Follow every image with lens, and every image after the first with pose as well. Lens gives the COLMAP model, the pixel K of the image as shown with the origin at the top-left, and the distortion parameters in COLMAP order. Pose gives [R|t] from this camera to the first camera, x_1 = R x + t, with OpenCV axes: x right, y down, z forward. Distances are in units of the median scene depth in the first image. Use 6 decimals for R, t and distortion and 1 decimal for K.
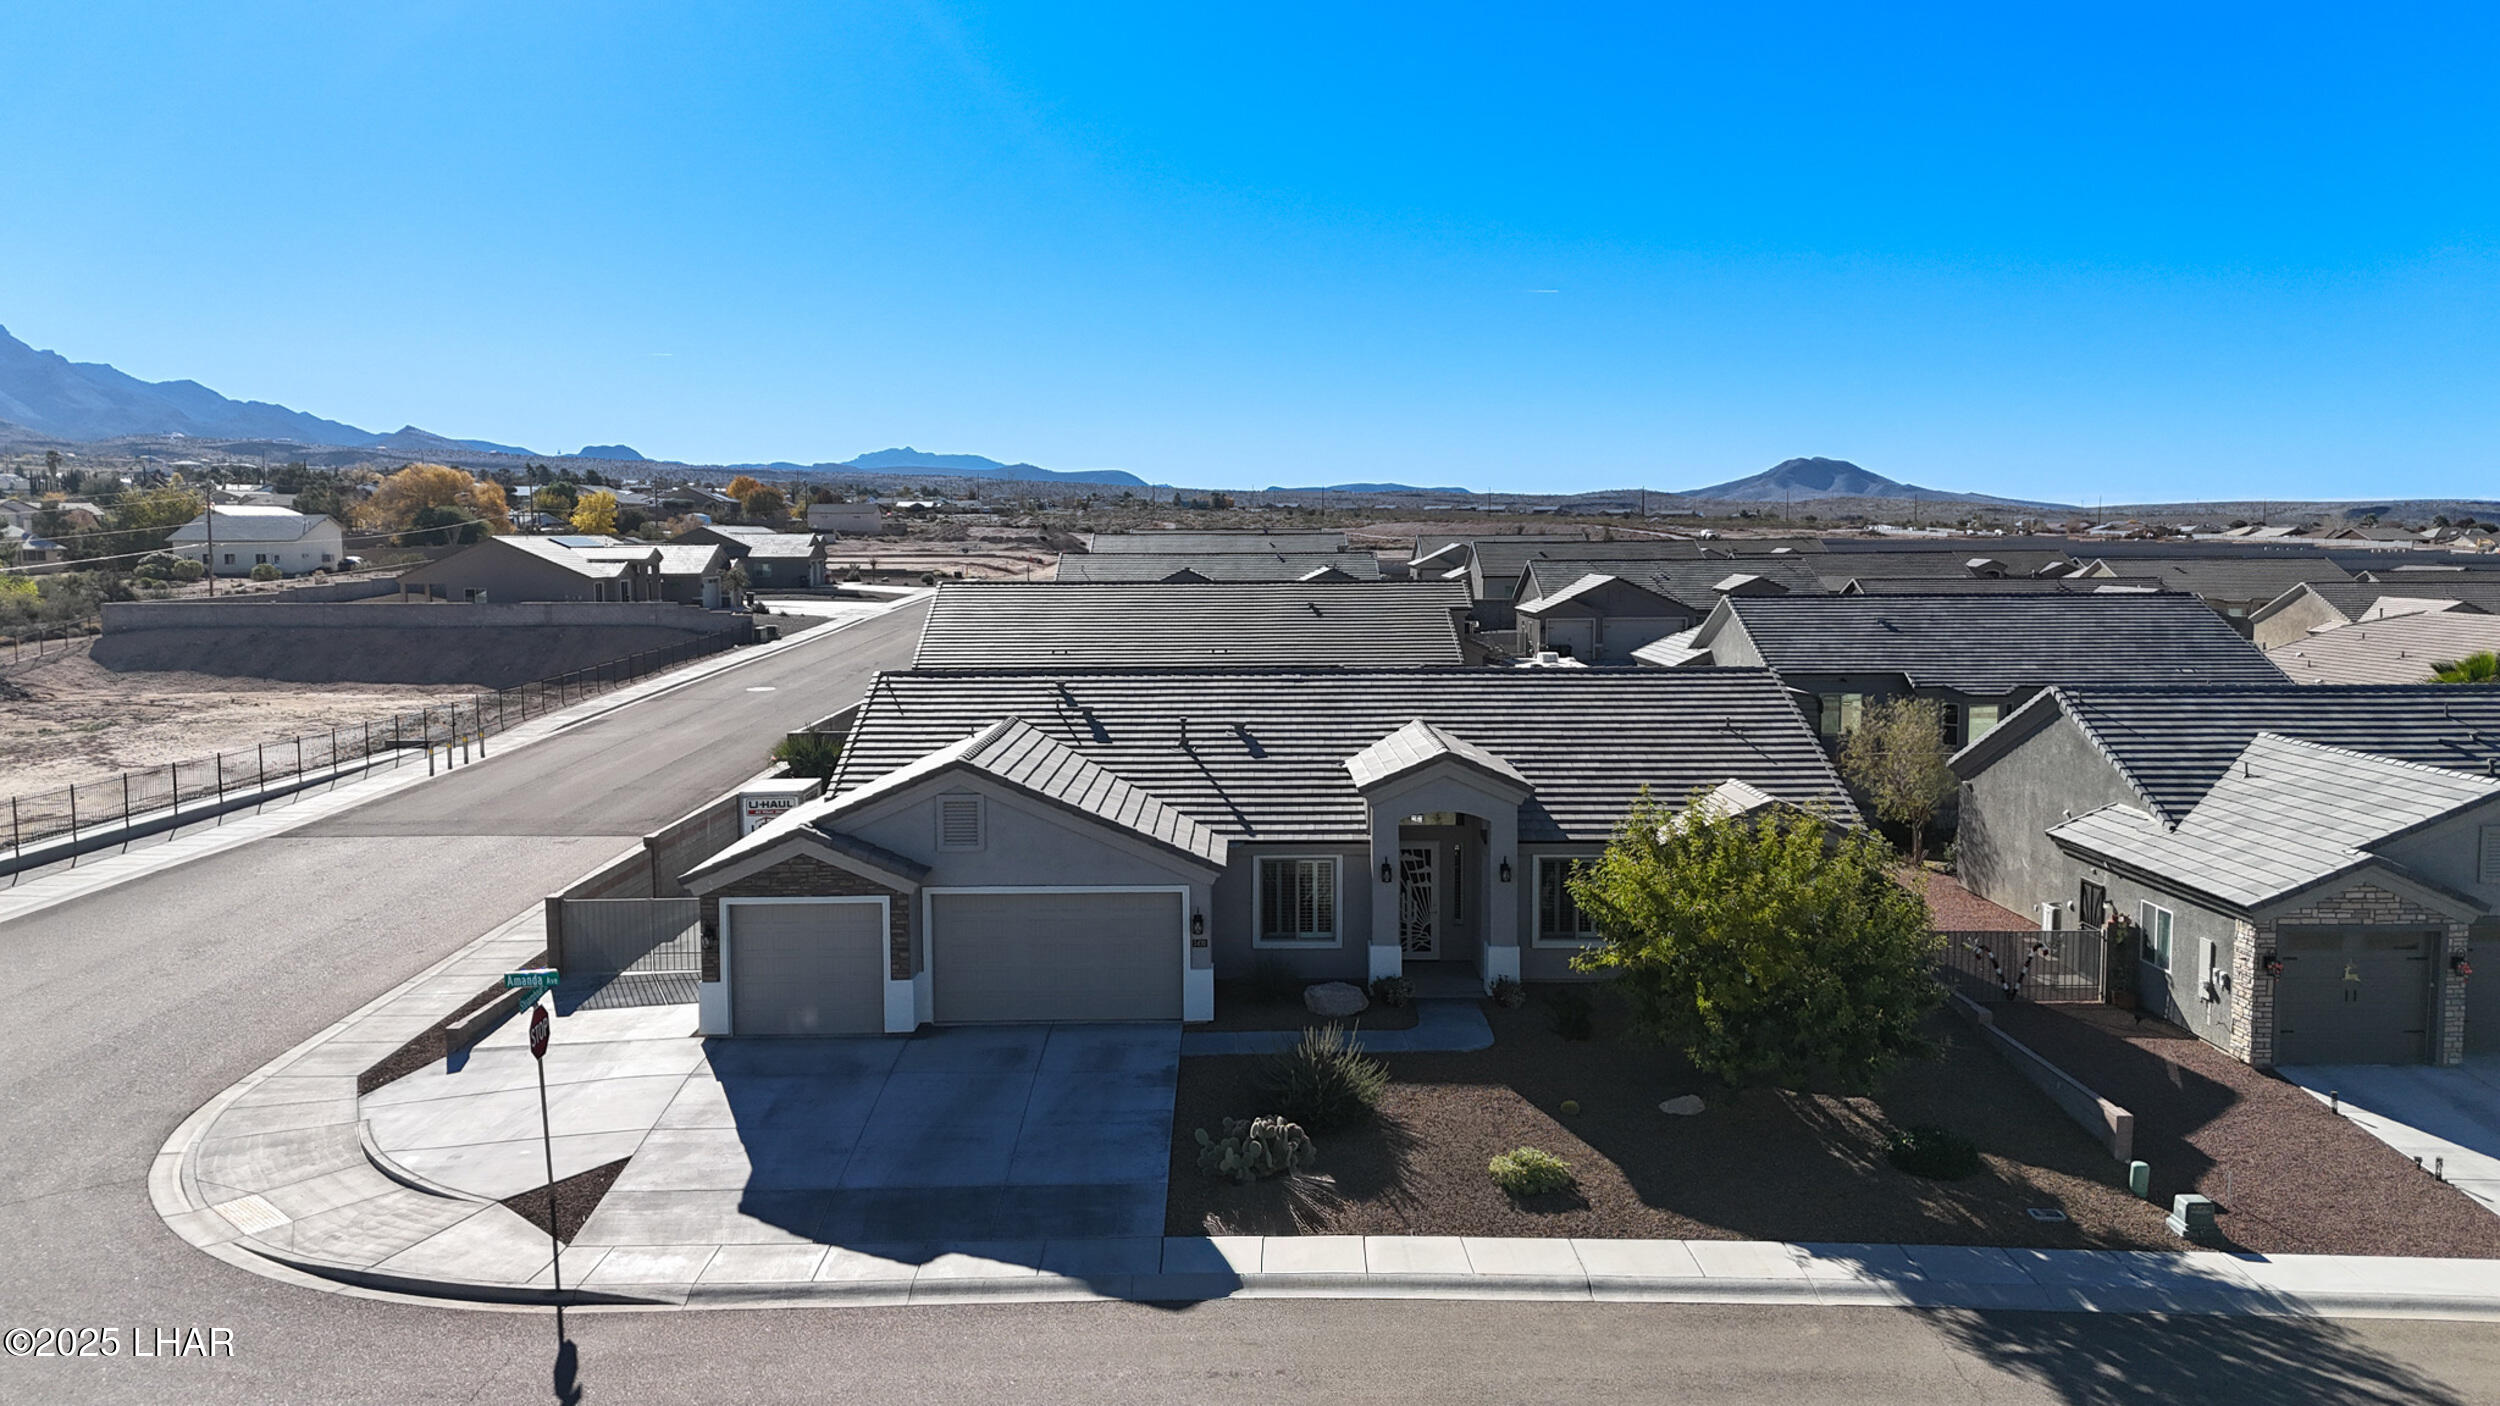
lens RADIAL K [[1828.5, 0, 1251.8], [0, 1828.5, 712.7], [0, 0, 1]] dist [0.060661, -0.043948]
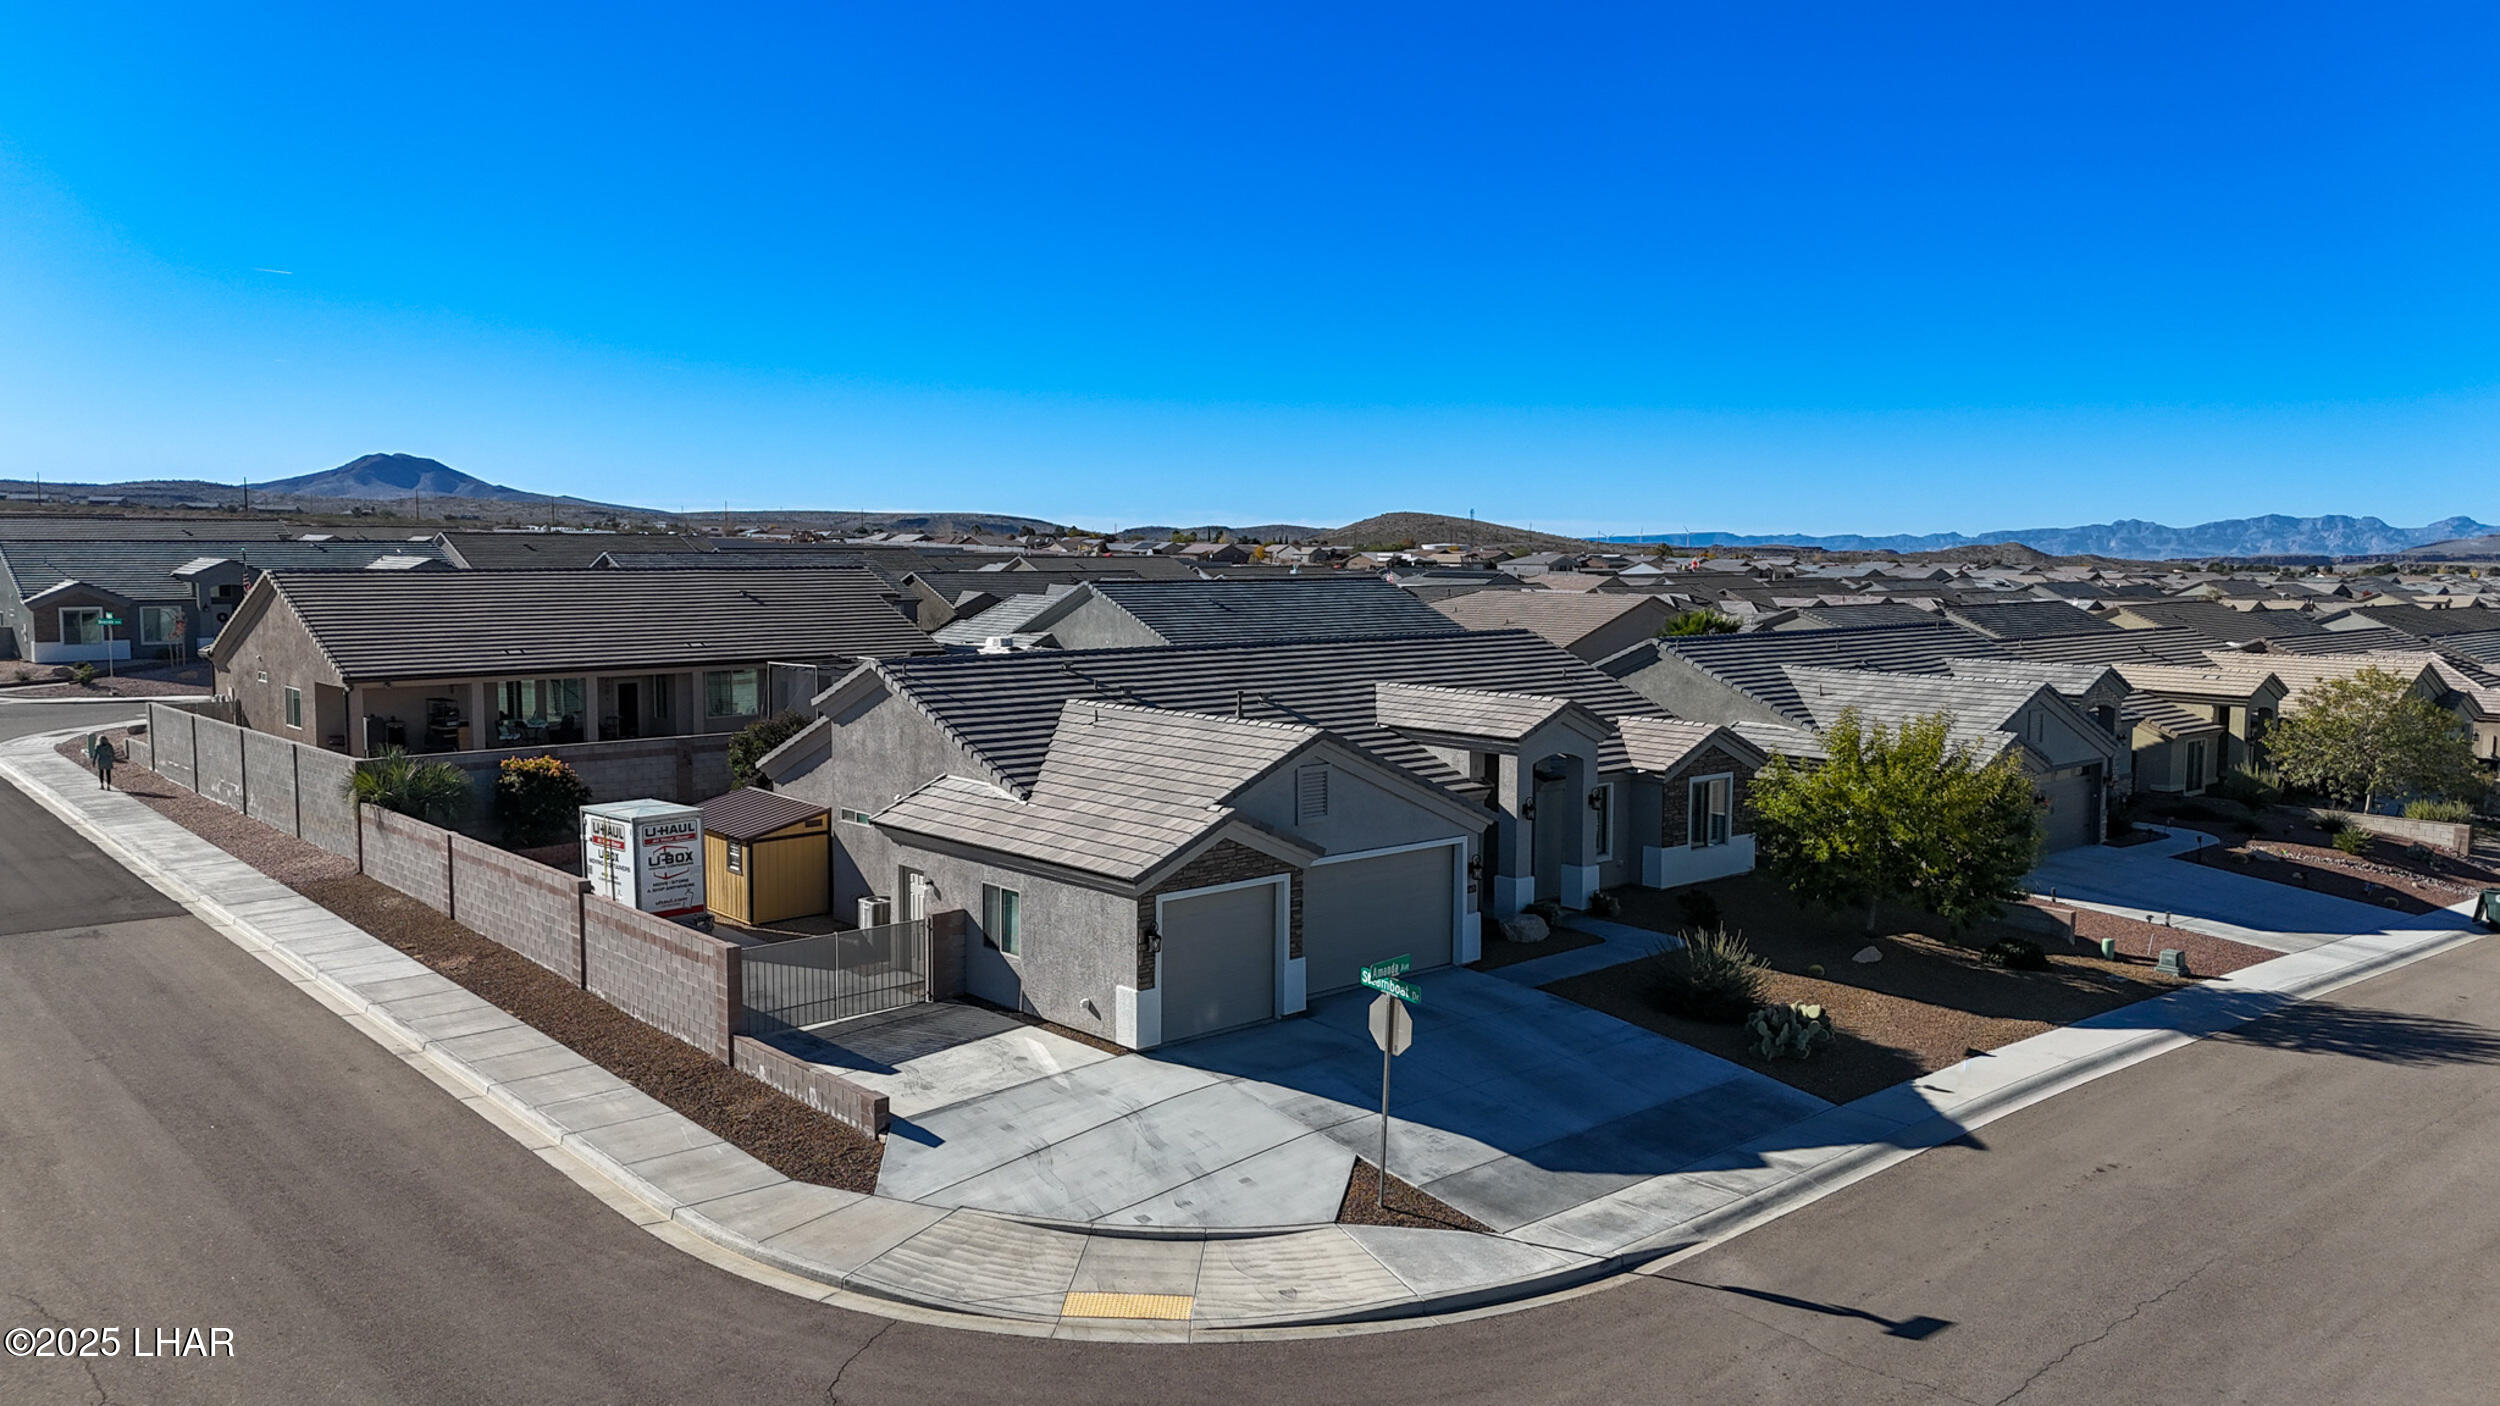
lens RADIAL K [[1828.5, 0, 1255.5], [0, 1828.5, 696.6], [0, 0, 1]] dist [0.060661, -0.043948]
pose [[0.749699, -0.050324, 0.659862, -0.972027], [0.056937, 0.998312, 0.011447, -0.006570], [-0.659325, 0.028988, 0.751299, 0.323859]]
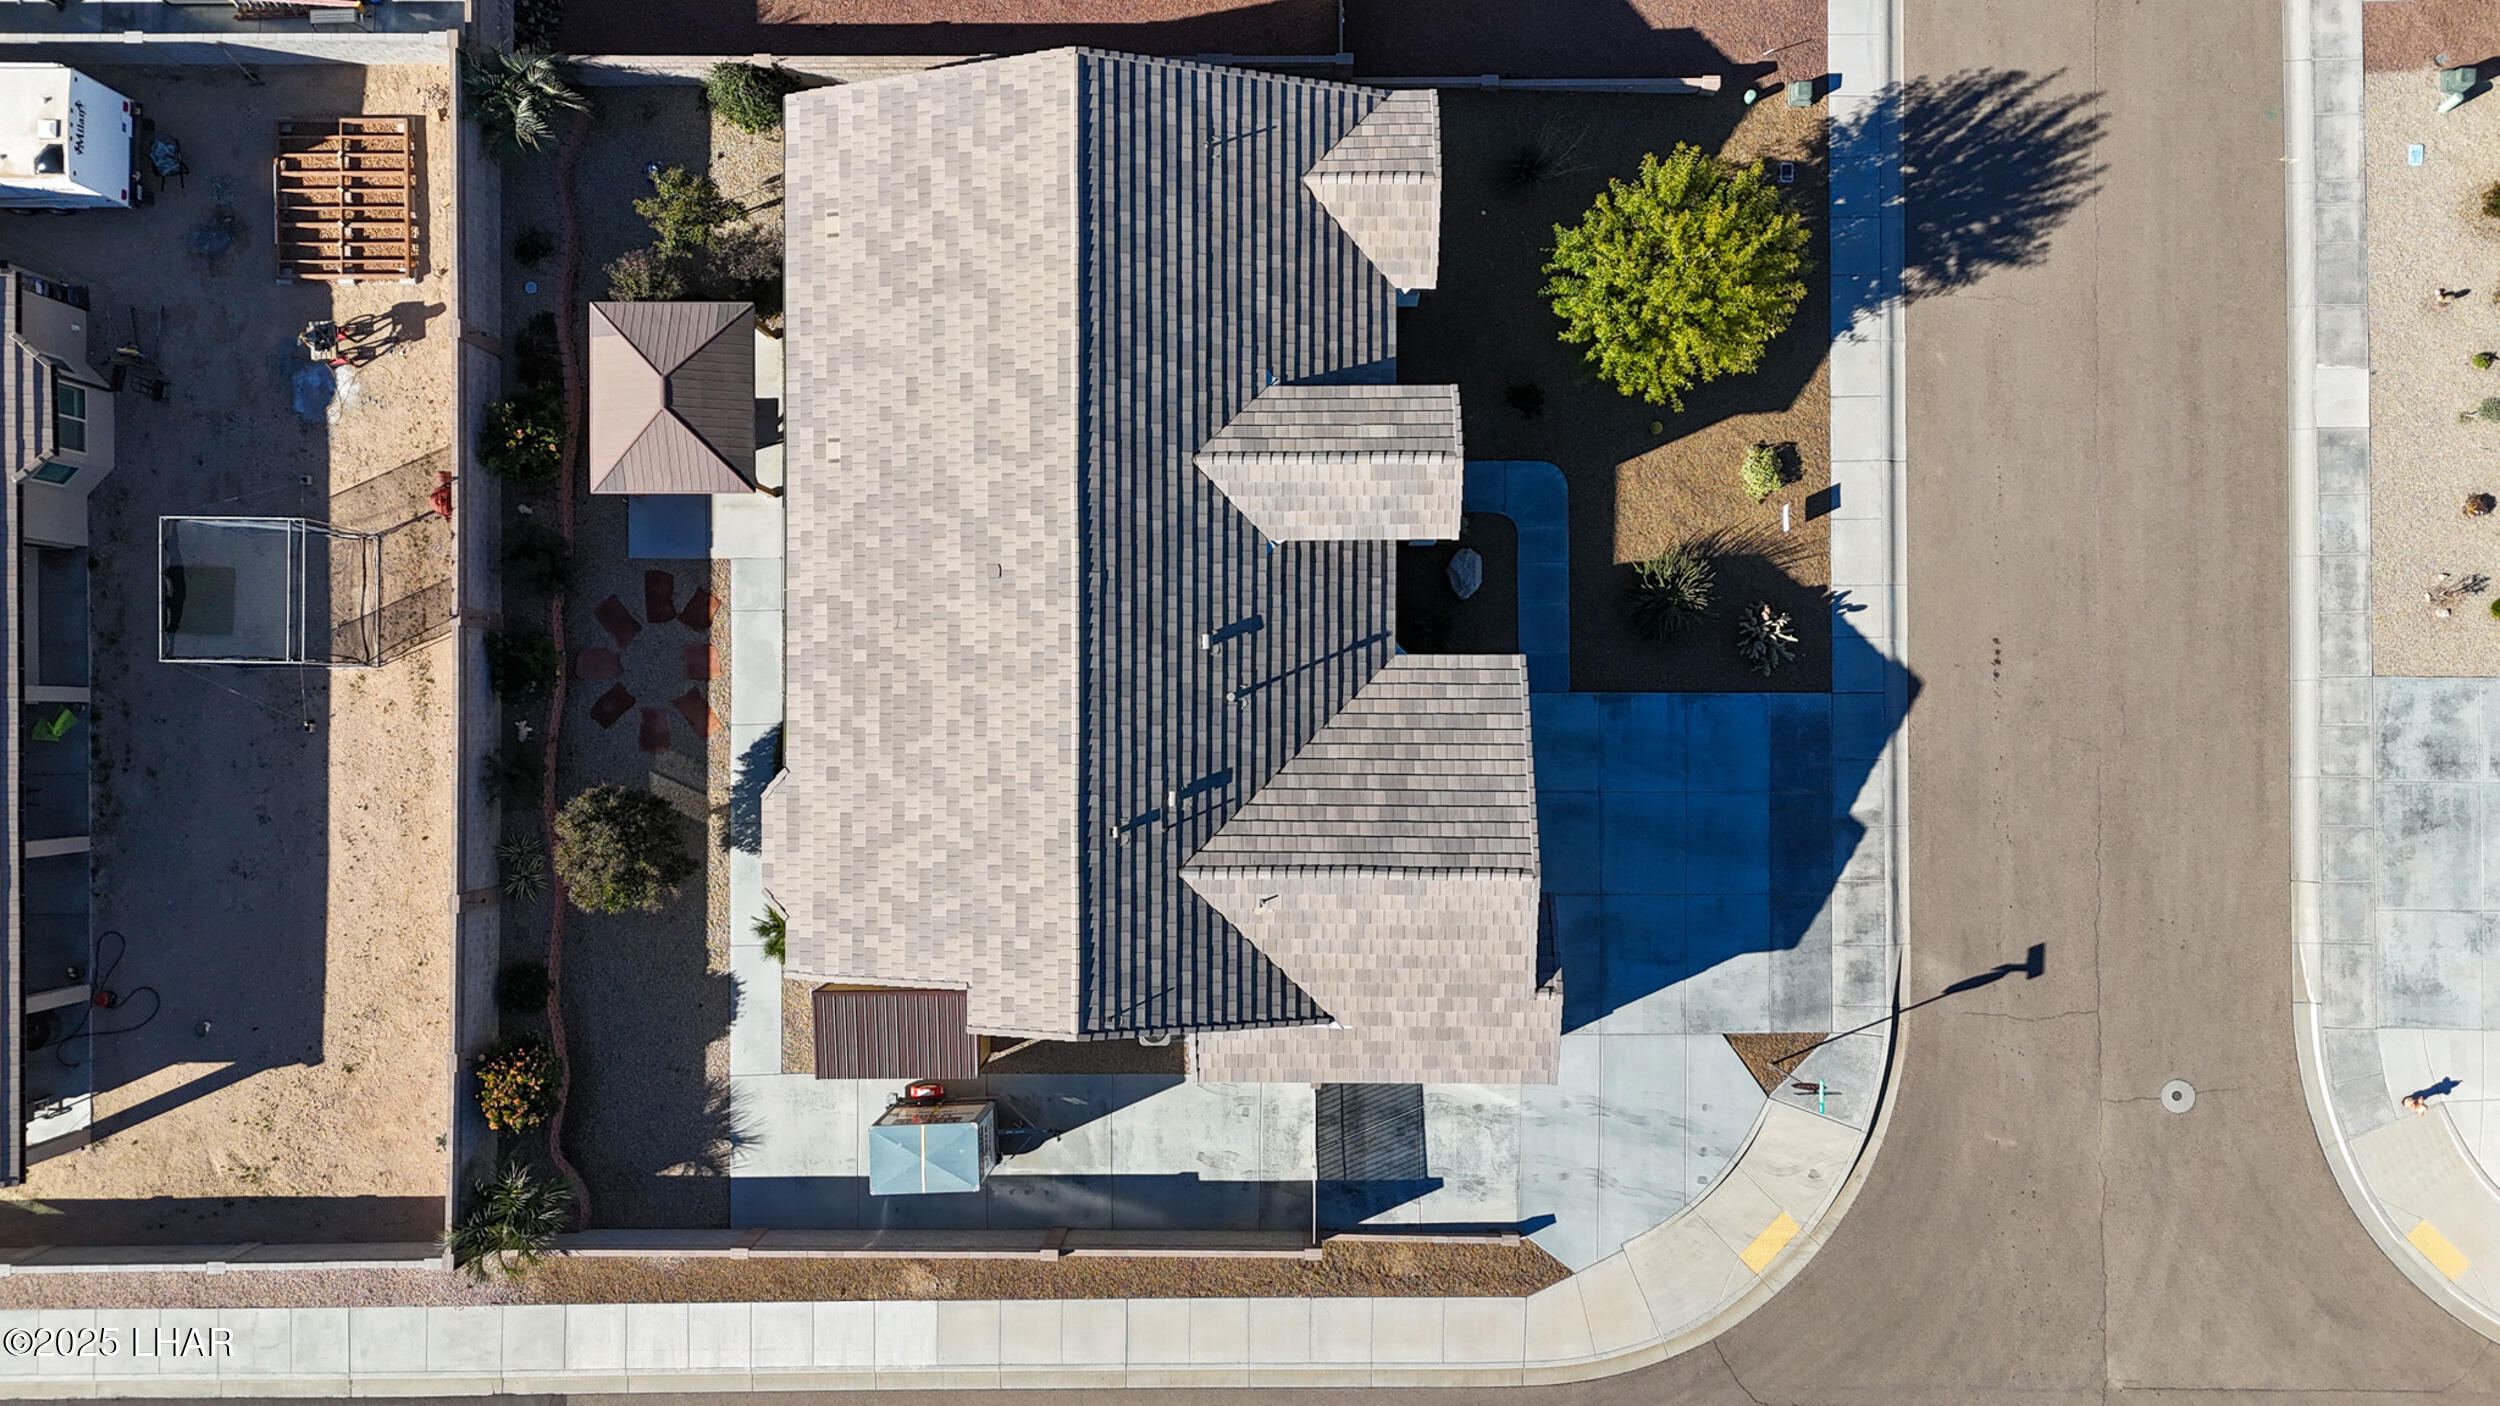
lens RADIAL K [[1828.5, 0, 1270.0], [0, 1828.5, 689.8], [0, 0, 1]] dist [0.060661, -0.043948]
pose [[0.008064, -0.999824, 0.016924, -0.070116], [0.122651, 0.017785, 0.992291, -1.366827], [-0.992417, -0.005926, 0.122773, 1.184417]]
